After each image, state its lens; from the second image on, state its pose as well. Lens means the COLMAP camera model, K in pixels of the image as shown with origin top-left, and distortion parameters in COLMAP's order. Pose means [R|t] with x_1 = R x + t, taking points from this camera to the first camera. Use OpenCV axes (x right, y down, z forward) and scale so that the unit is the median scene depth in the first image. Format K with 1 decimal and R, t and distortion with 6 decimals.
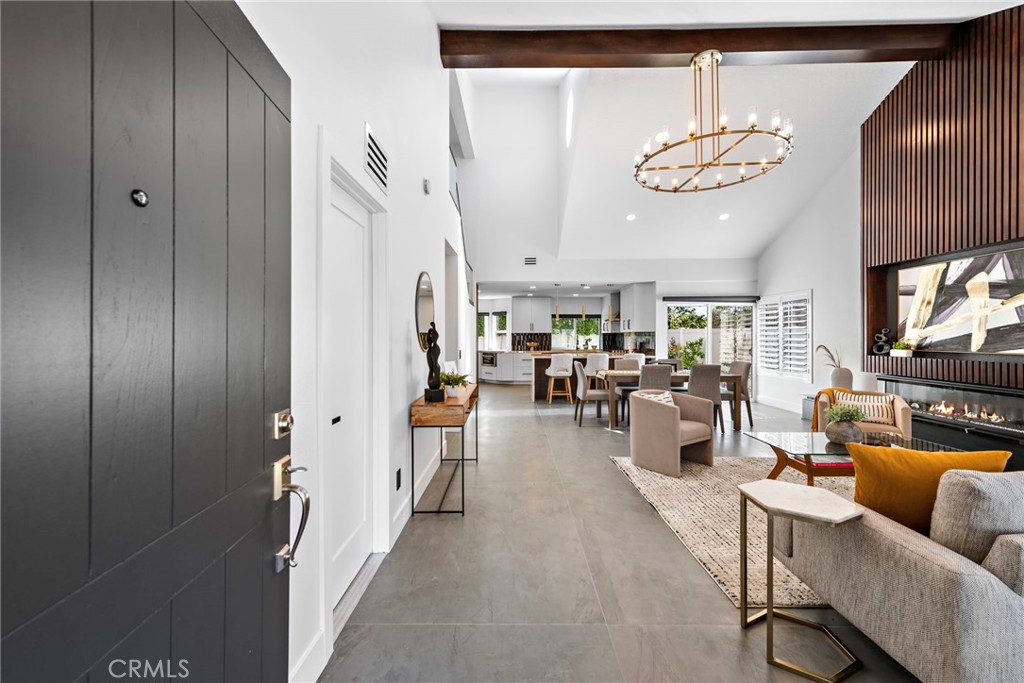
lens RADIAL K [[409.7, 0, 512.7], [0, 409.7, 340.0], [0, 0, 1]] dist [0.010825, -0.000877]
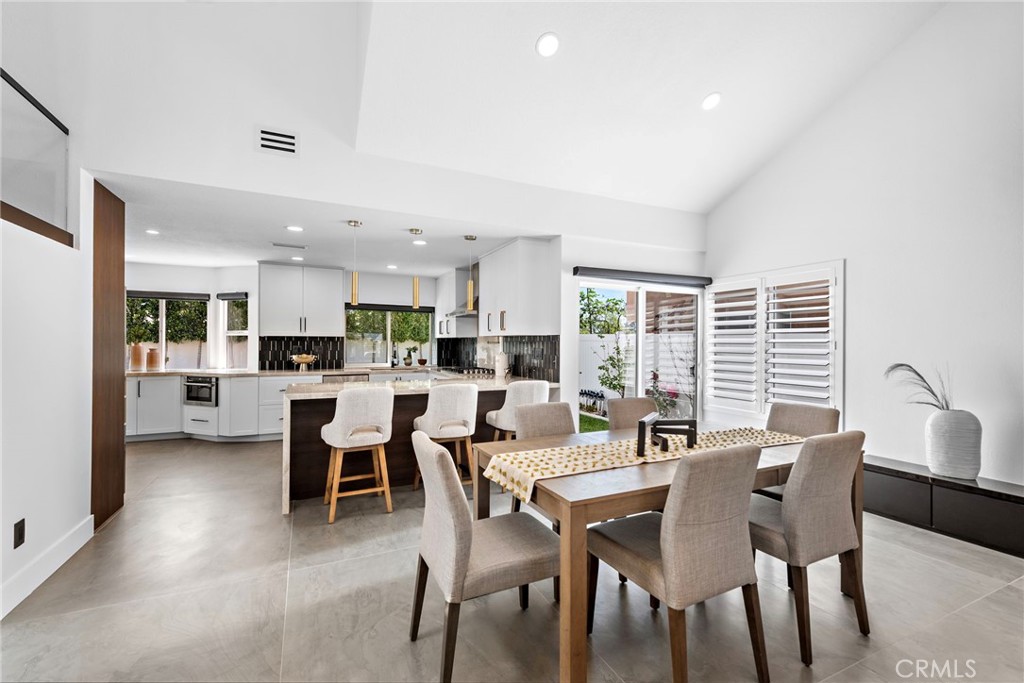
lens RADIAL K [[439.3, 0, 514.8], [0, 439.3, 343.7], [0, 0, 1]] dist [0.008264, -0.000862]
pose [[0.900654, 0.006663, 0.434485, 0.062636], [-0.002455, 0.999944, -0.010247, -0.003845], [-0.434529, 0.008162, 0.900621, 0.529280]]
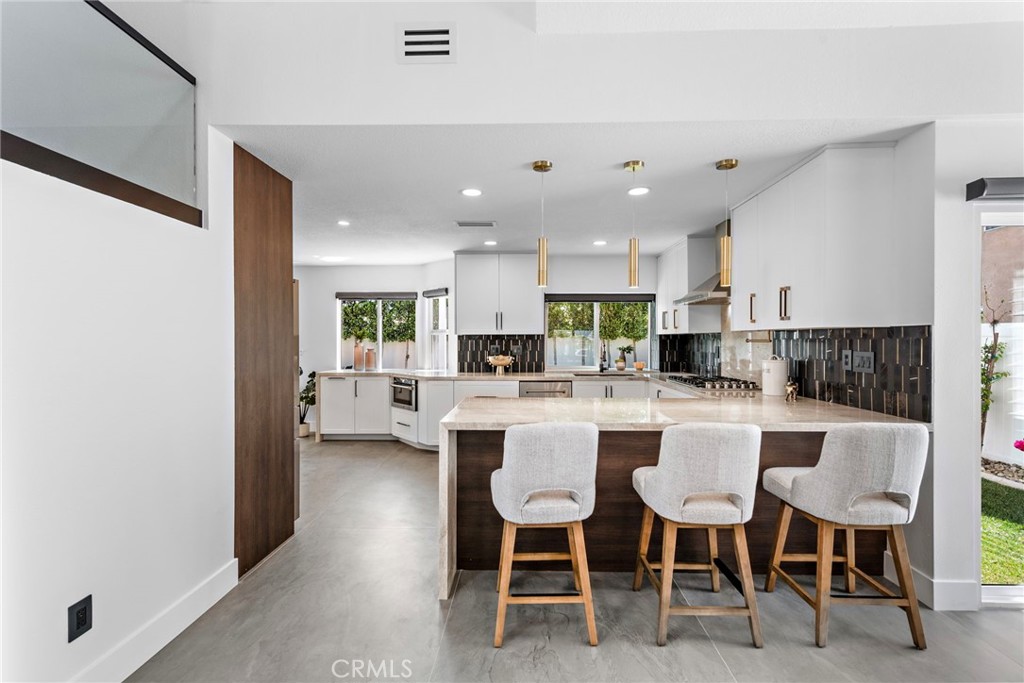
lens RADIAL K [[439.3, 0, 514.8], [0, 439.3, 343.7], [0, 0, 1]] dist [0.008264, -0.000862]
pose [[0.999738, -0.000107, -0.022868, 0.100443], [0.000067, 0.999998, -0.001765, -0.008601], [0.022868, 0.001763, 0.999737, 0.713926]]
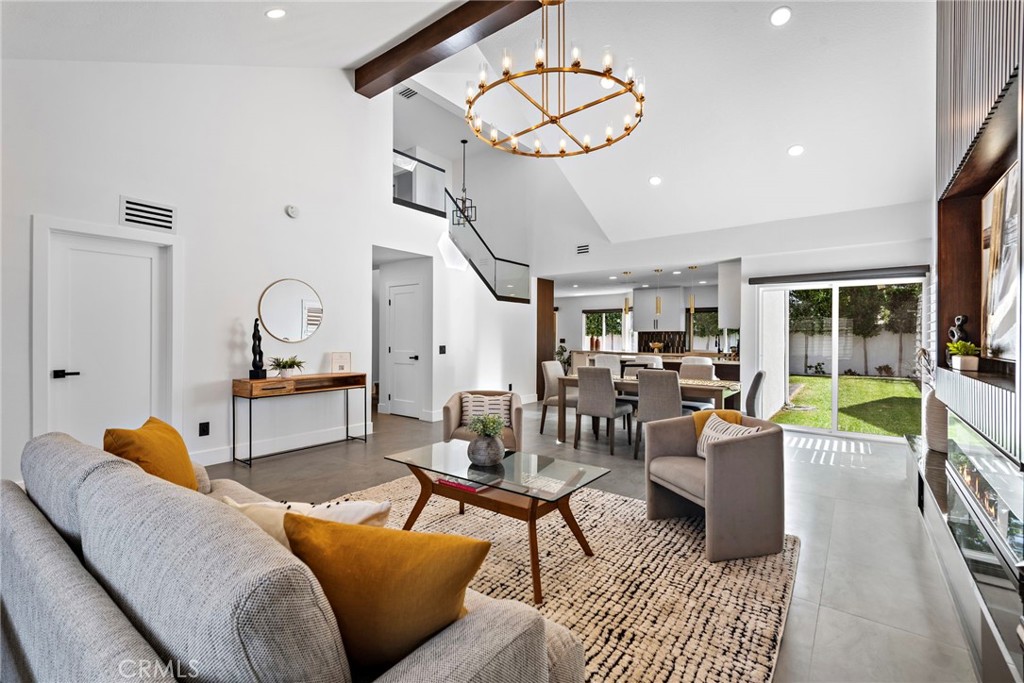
lens RADIAL K [[446.1, 0, 514.3], [0, 446.1, 343.8], [0, 0, 1]] dist [0.005708, -0.000415]
pose [[0.795490, 0.013596, -0.605814, 0.500025], [-0.010632, 0.999908, 0.008479, 0.004836], [0.605874, -0.000304, 0.795561, 0.137580]]
